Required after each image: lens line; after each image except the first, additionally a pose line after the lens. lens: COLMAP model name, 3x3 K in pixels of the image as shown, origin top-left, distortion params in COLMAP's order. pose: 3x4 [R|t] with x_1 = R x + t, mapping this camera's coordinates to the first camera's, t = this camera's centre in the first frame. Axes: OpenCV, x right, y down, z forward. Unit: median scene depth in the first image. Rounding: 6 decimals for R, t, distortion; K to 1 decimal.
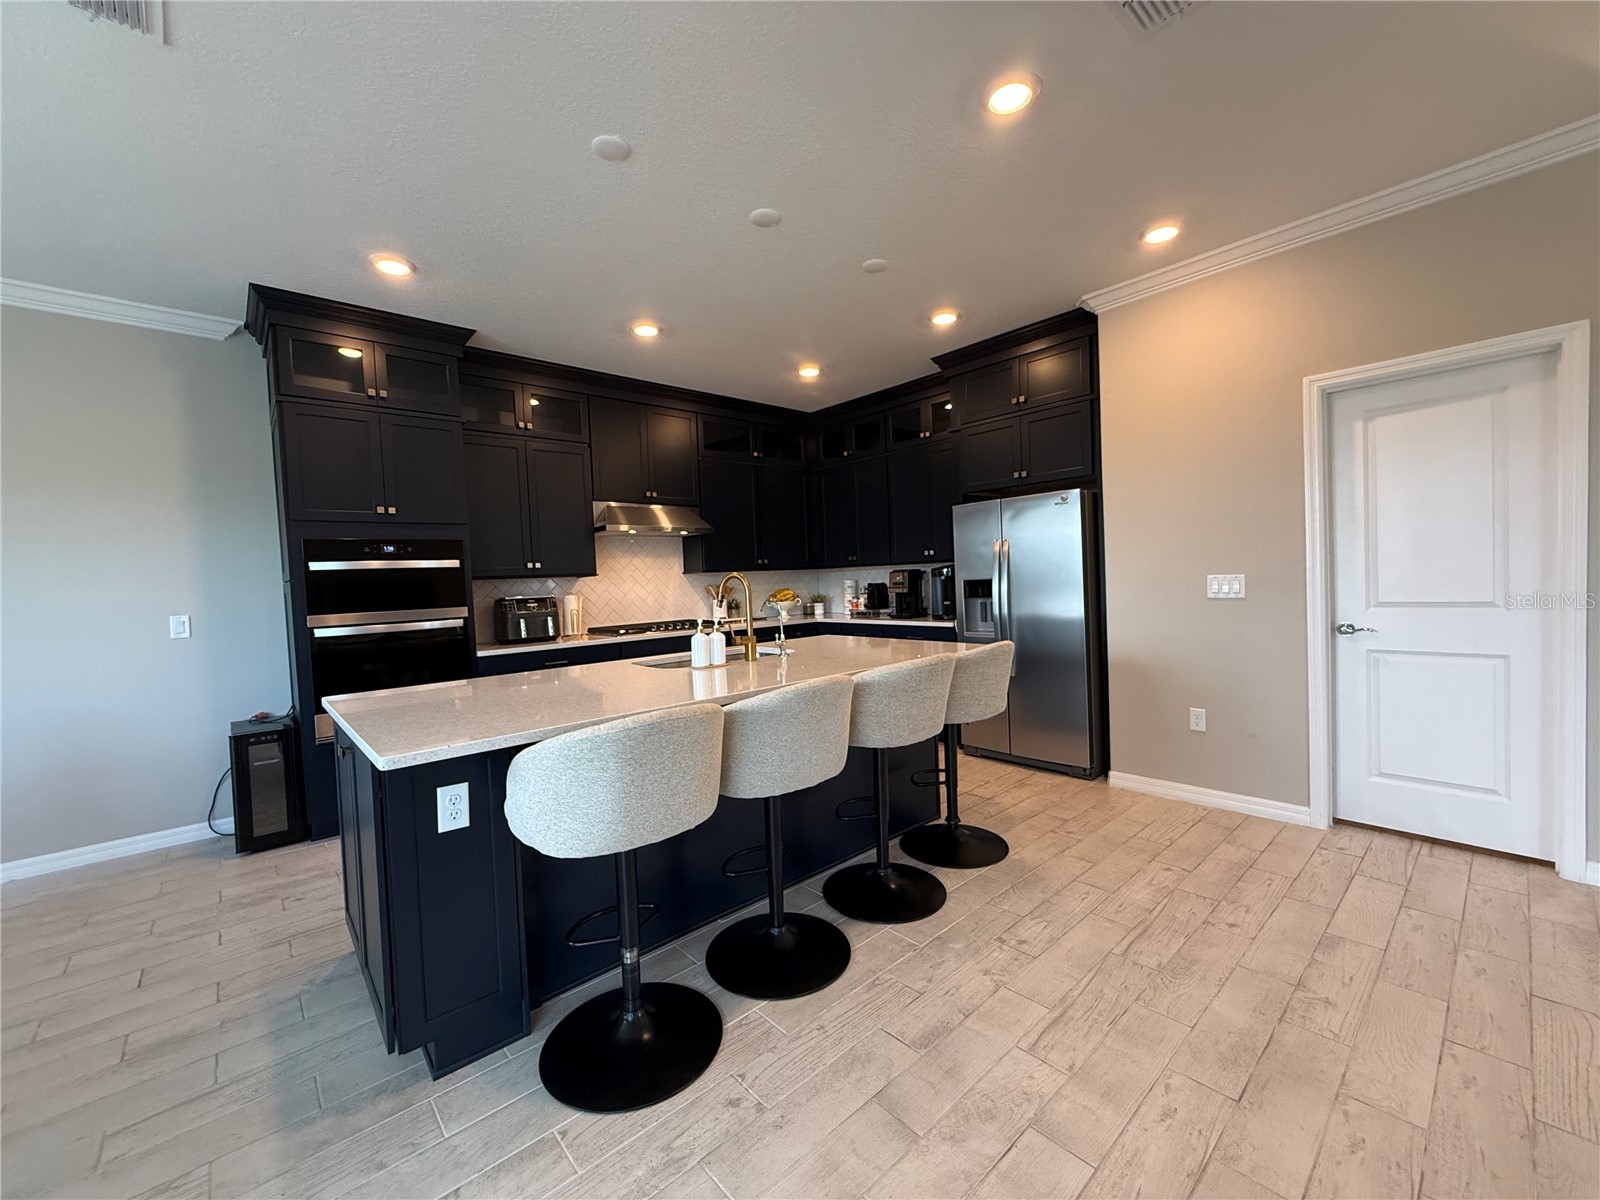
lens RADIAL K [[639.5, 0, 798.0], [0, 639.5, 598.8], [0, 0, 1]] dist [-0.000572, -0.000081]
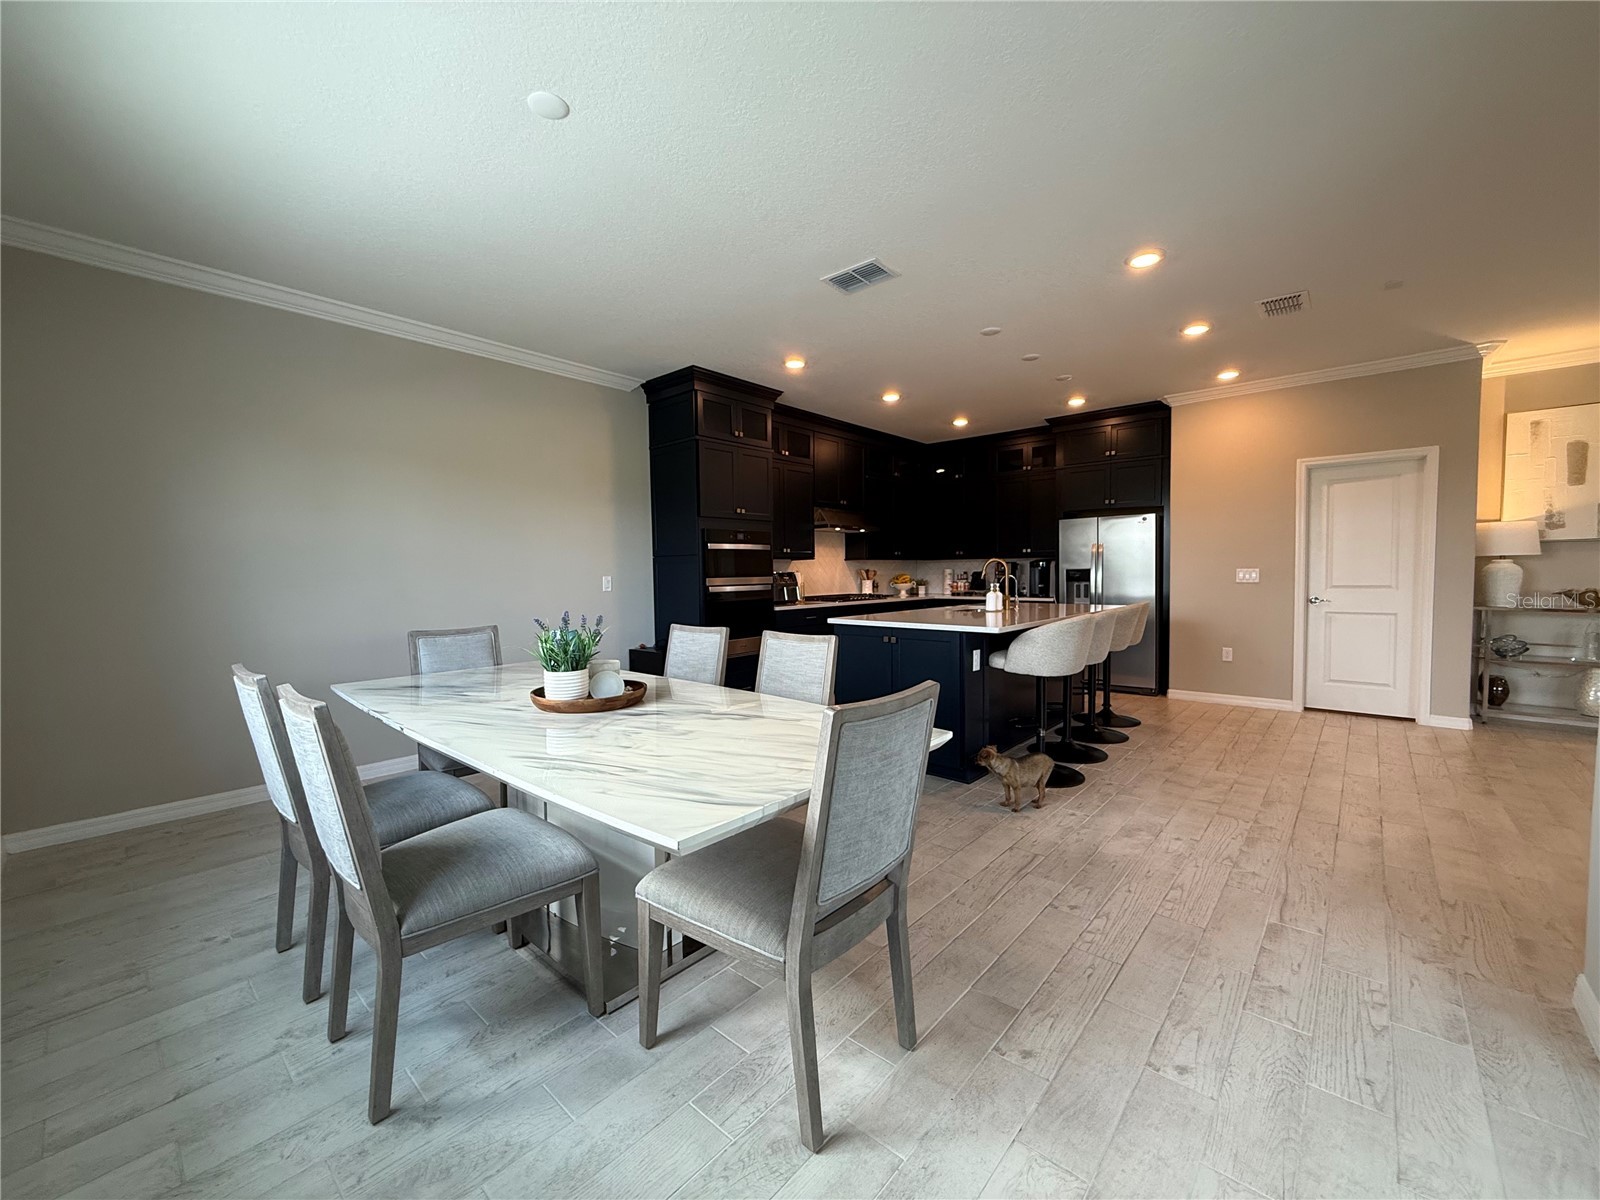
lens RADIAL K [[639.5, 0, 798.2], [0, 639.5, 597.3], [0, 0, 1]] dist [-0.000572, -0.000081]
pose [[0.992841, 0.024205, 0.116964, -0.640427], [-0.024762, 0.999688, 0.003315, 0.054970], [-0.116847, -0.006187, 0.993131, -0.495309]]
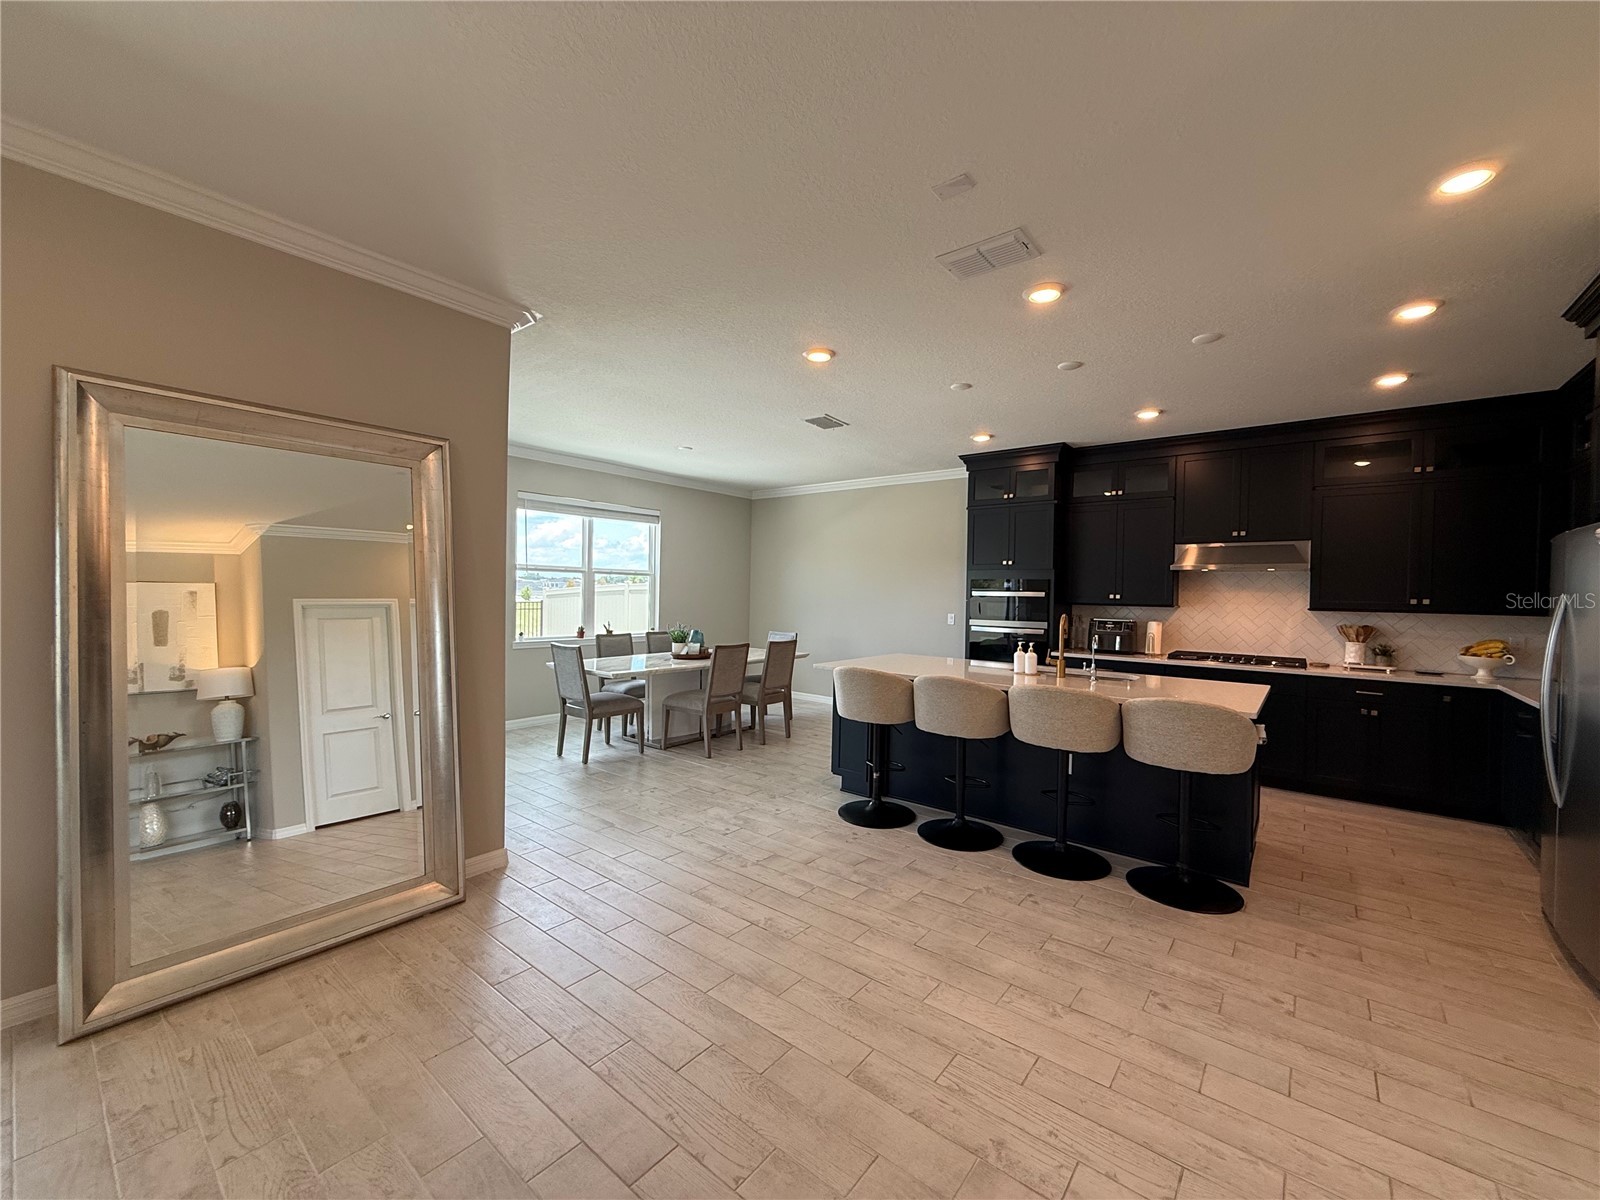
lens RADIAL K [[639.5, 0, 799.3], [0, 639.5, 598.3], [0, 0, 1]] dist [-0.000572, -0.000081]
pose [[0.161734, 0.052461, -0.985439, 0.927008], [-0.057011, 0.997415, 0.043742, -0.080560], [0.985186, 0.049107, 0.164307, 0.149448]]
